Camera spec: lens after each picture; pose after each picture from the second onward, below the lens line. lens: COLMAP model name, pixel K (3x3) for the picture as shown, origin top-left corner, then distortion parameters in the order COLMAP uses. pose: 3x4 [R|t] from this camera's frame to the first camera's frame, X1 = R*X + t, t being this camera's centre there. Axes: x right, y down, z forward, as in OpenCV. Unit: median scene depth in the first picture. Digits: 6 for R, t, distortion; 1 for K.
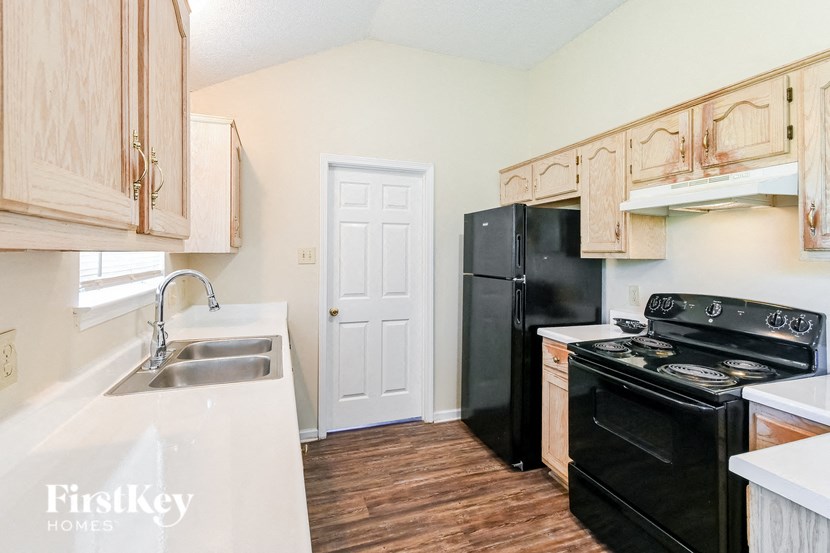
lens RADIAL K [[385.5, 0, 416.2], [0, 385.5, 257.5], [0, 0, 1]] dist [0.000776, 0.000088]
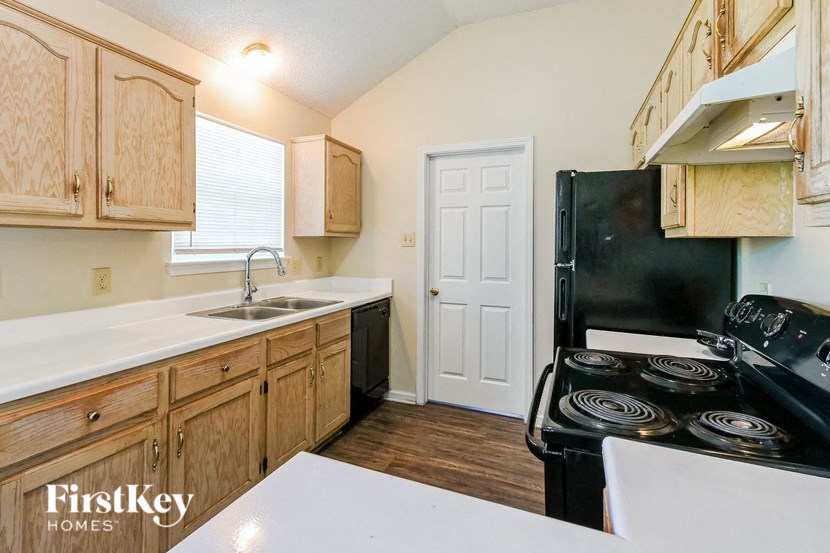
lens RADIAL K [[385.1, 0, 414.2], [0, 385.1, 250.4], [0, 0, 1]] dist [-0.000270, 0.000066]
pose [[0.744416, 0.010146, -0.667639, 0.486620], [-0.007484, 0.999949, 0.006852, 0.019548], [0.667674, -0.000105, 0.744453, 0.167523]]
